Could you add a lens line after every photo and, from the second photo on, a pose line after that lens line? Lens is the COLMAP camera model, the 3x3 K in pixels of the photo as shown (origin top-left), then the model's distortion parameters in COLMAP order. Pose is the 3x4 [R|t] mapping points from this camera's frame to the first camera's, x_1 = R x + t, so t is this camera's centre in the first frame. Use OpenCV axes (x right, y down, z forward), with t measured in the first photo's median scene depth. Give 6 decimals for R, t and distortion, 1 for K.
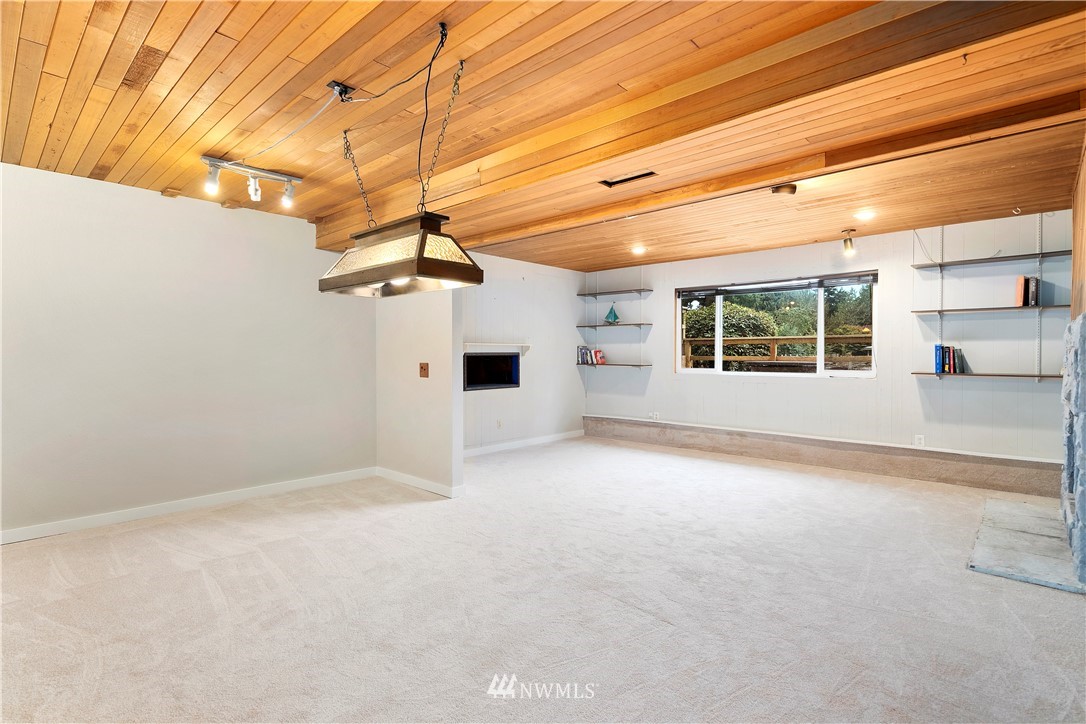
lens RADIAL K [[525.9, 0, 539.7], [0, 525.9, 357.3], [0, 0, 1]] dist [0.005874, -0.003763]
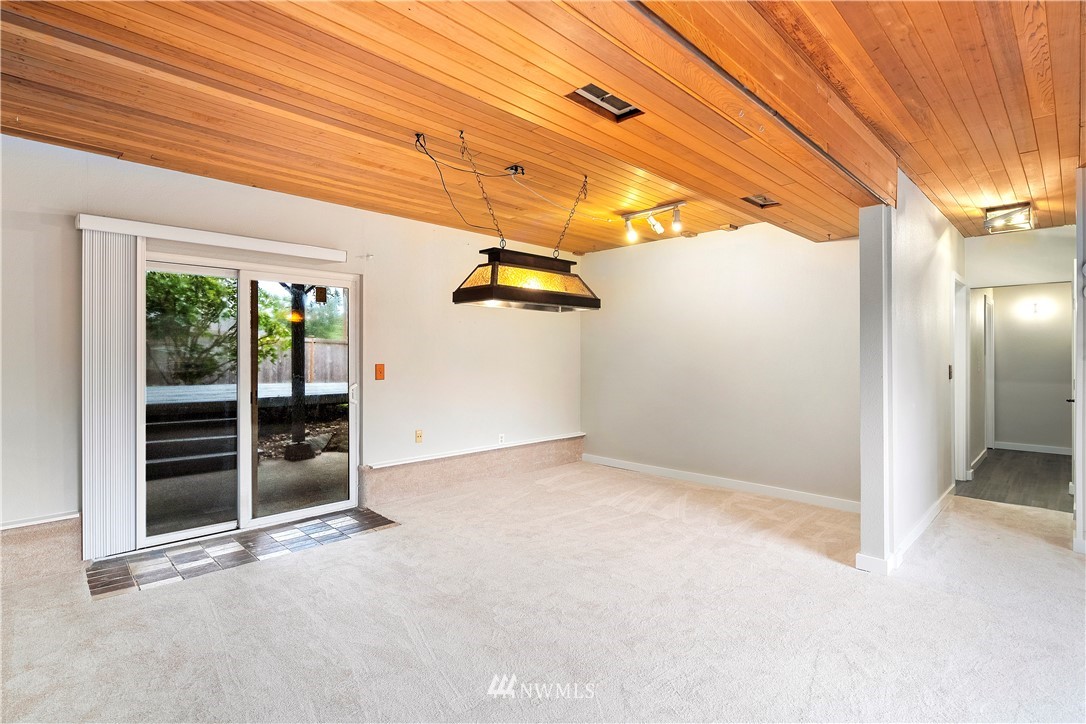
lens RADIAL K [[525.9, 0, 540.5], [0, 525.9, 358.0], [0, 0, 1]] dist [0.005874, -0.003763]
pose [[-0.032098, 0.004285, -0.999476, 0.442730], [-0.009489, 0.999944, 0.004592, -0.007352], [0.999440, 0.009631, -0.032055, 0.491805]]
